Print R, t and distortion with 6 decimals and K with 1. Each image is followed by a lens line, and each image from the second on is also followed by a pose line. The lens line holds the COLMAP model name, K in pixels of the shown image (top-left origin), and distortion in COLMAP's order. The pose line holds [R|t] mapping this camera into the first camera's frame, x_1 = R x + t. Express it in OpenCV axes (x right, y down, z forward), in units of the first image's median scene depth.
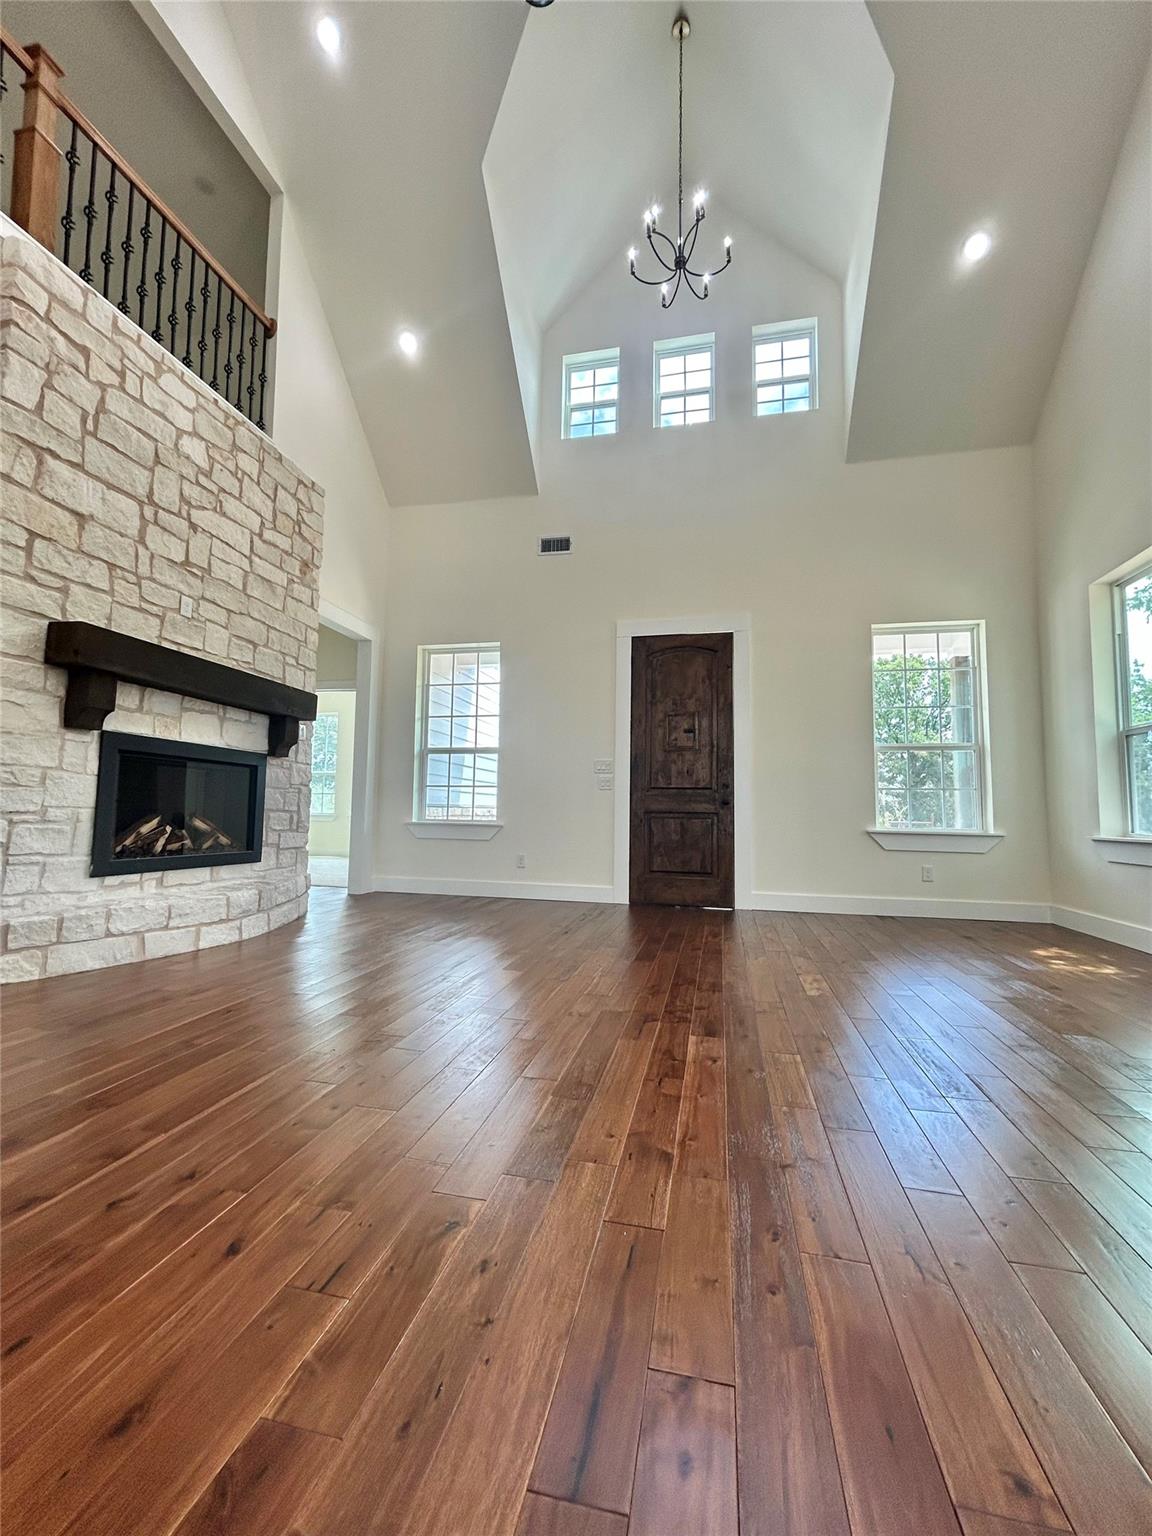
lens RADIAL K [[614.1, 0, 576.0], [0, 614.1, 768.0], [0, 0, 1]] dist [-0.007821, 0.000025]
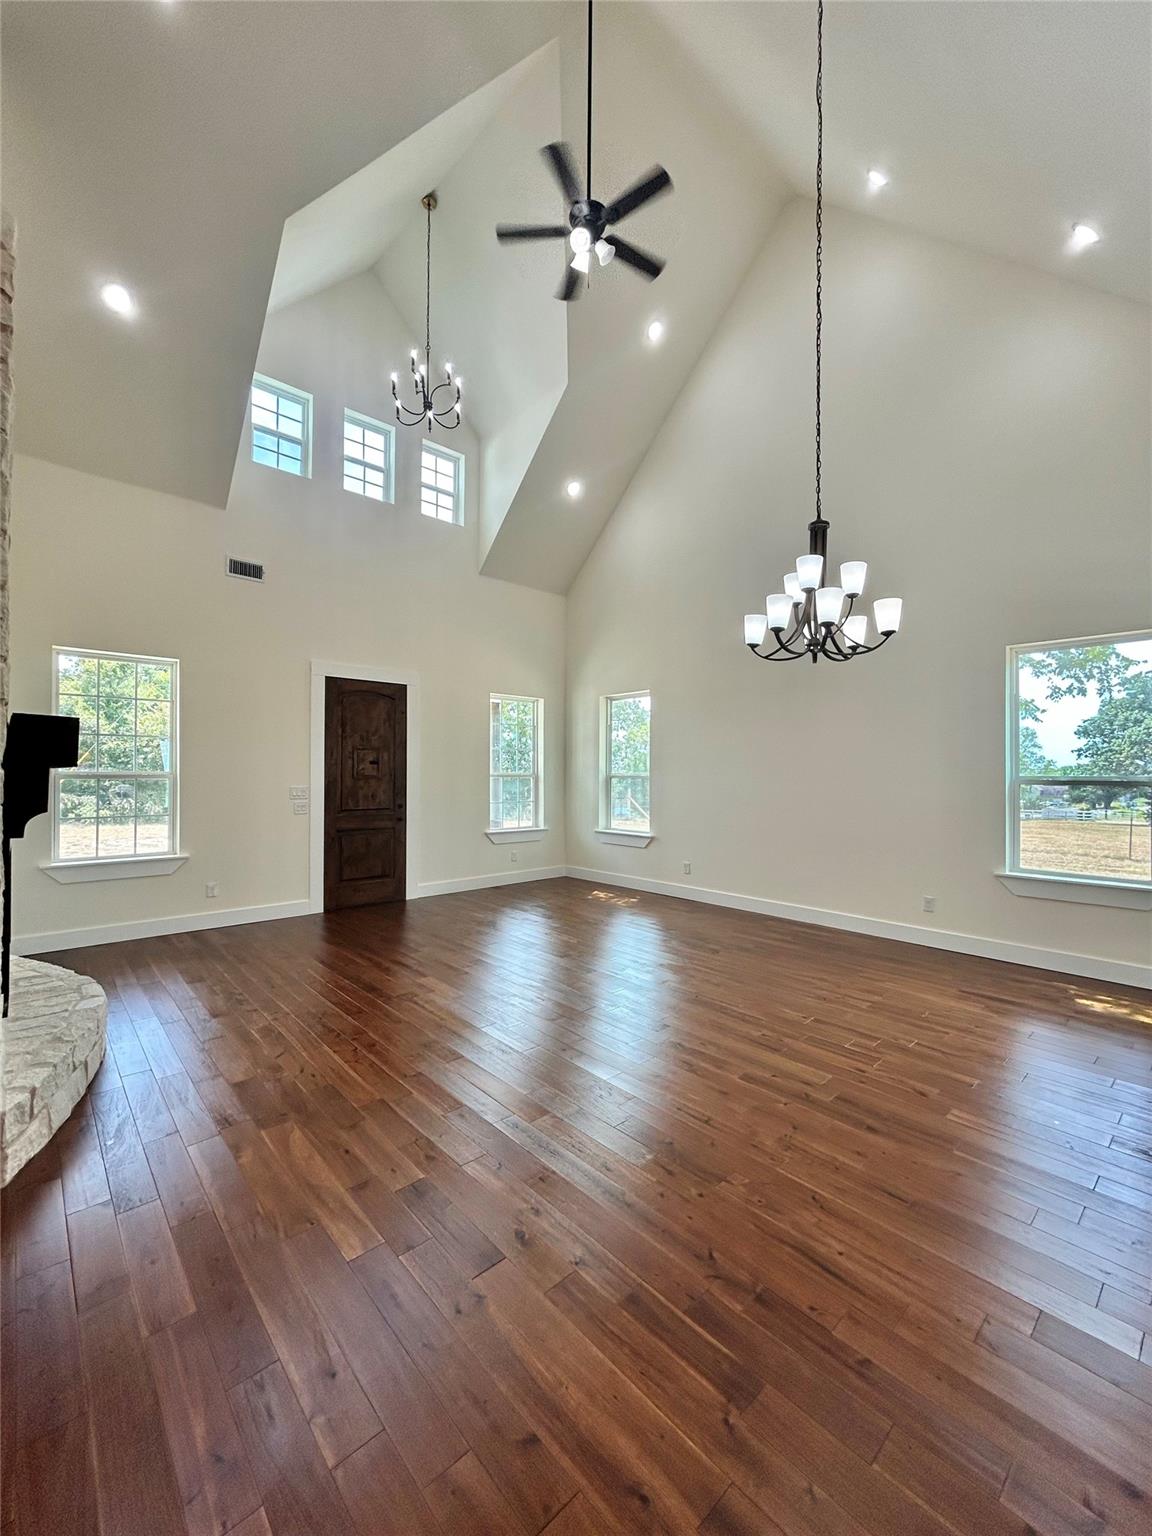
lens RADIAL K [[614.1, 0, 576.0], [0, 614.1, 768.0], [0, 0, 1]] dist [-0.007821, 0.000025]
pose [[0.576113, -0.005998, 0.817348, -0.583970], [-0.058736, 0.997084, 0.048717, -0.133092], [-0.815257, -0.076074, 0.574081, -0.030372]]
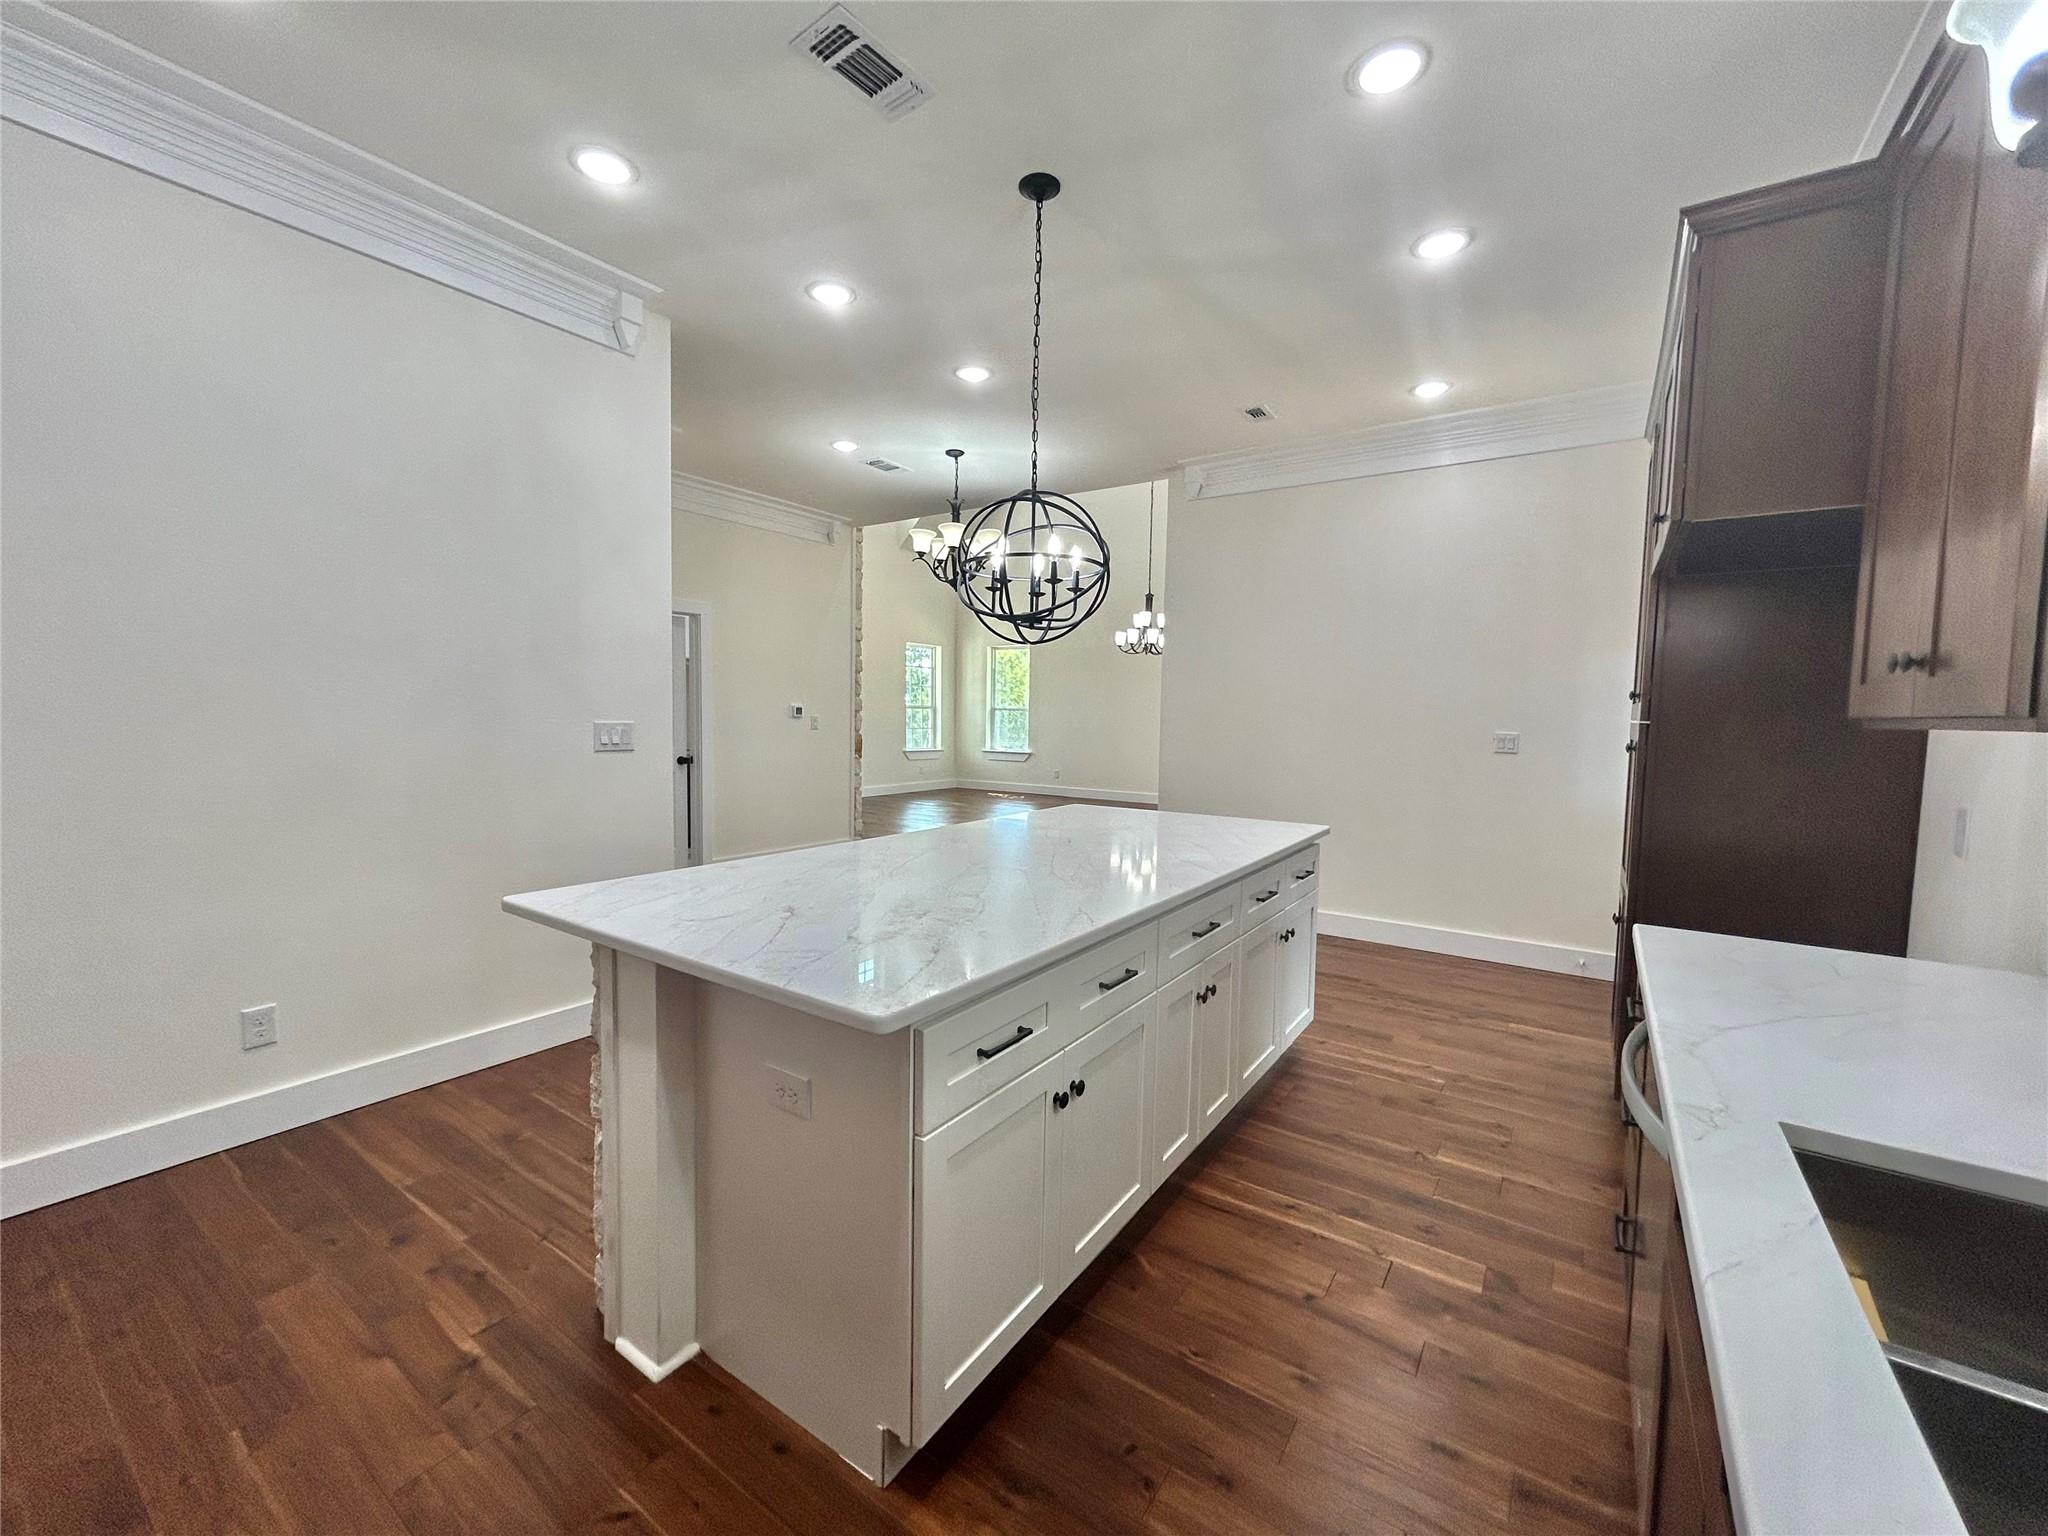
lens RADIAL K [[818.8, 0, 1018.2], [0, 818.8, 766.9], [0, 0, 1]] dist [-0.007821, 0.000025]
pose [[0.378281, -0.071394, 0.922934, -1.692714], [-0.079502, 0.990832, 0.109231, -0.152242], [-0.922271, -0.114695, 0.369137, -0.289534]]
